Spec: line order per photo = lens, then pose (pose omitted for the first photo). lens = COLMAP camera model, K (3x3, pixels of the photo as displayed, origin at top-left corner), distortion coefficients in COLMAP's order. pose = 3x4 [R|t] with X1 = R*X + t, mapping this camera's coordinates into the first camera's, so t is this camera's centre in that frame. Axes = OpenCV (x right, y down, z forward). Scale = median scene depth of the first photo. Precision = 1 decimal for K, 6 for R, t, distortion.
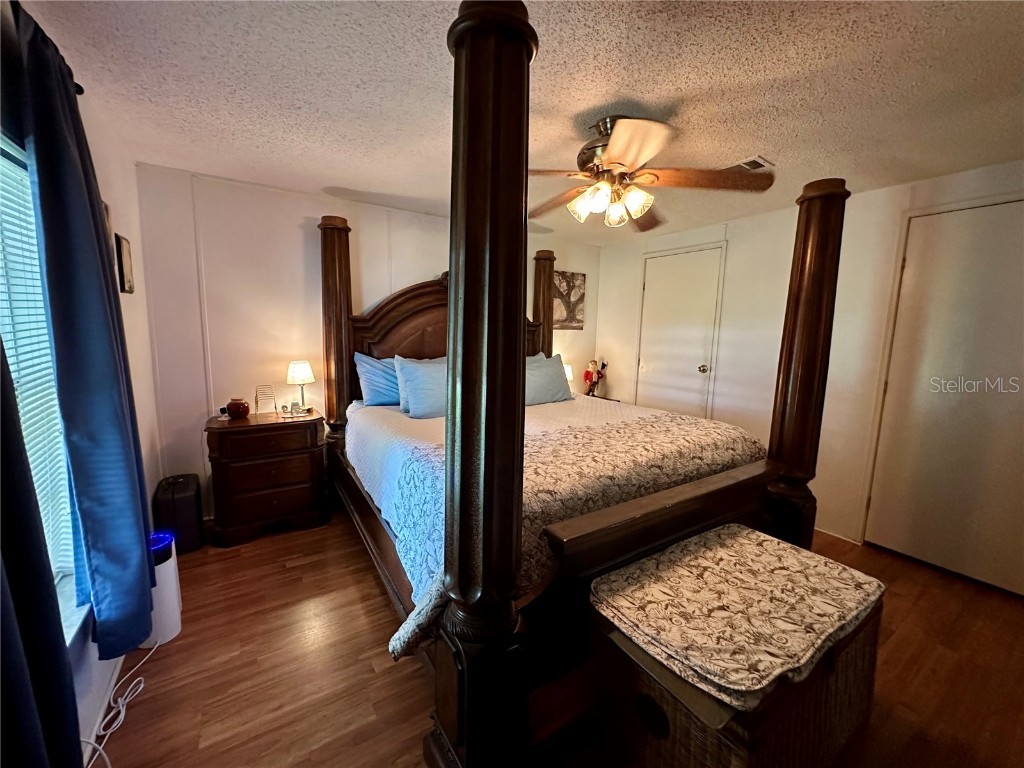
lens RADIAL K [[409.7, 0, 512.2], [0, 409.7, 384.4], [0, 0, 1]] dist [-0.004188, 0.000826]
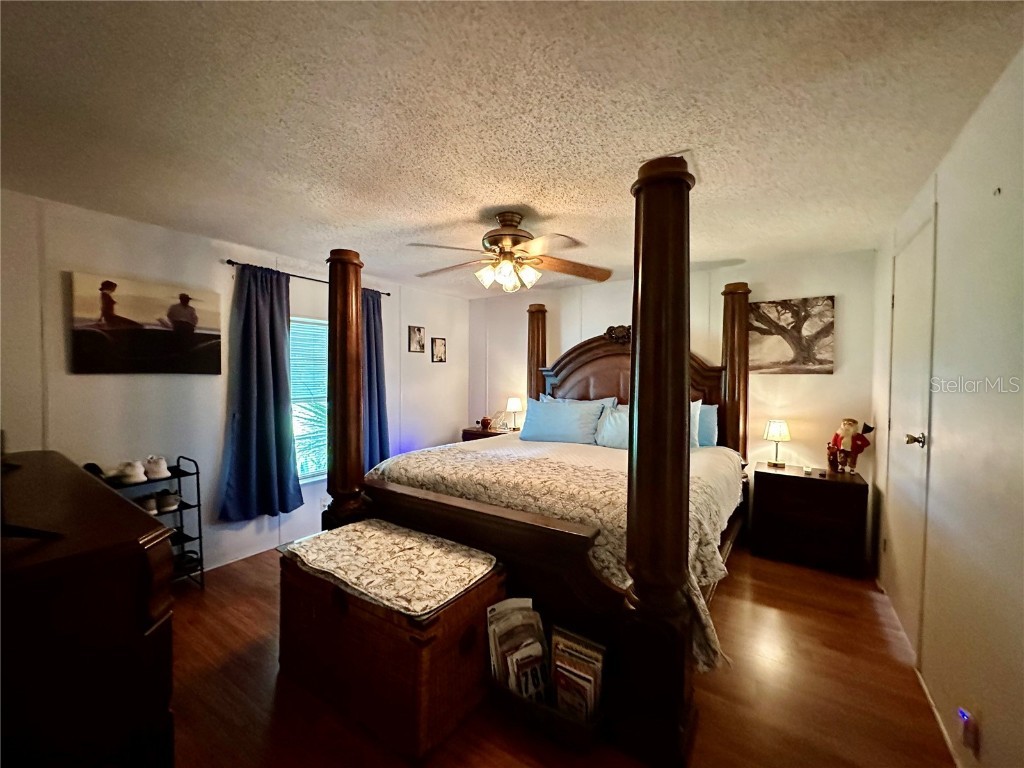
lens RADIAL K [[409.7, 0, 512.2], [0, 409.7, 384.4], [0, 0, 1]] dist [-0.004188, 0.000826]
pose [[0.393780, 0.000364, -0.919205, 0.758922], [-0.116182, 0.992000, -0.049378, -0.022283], [0.911833, 0.126239, 0.390672, 0.294321]]
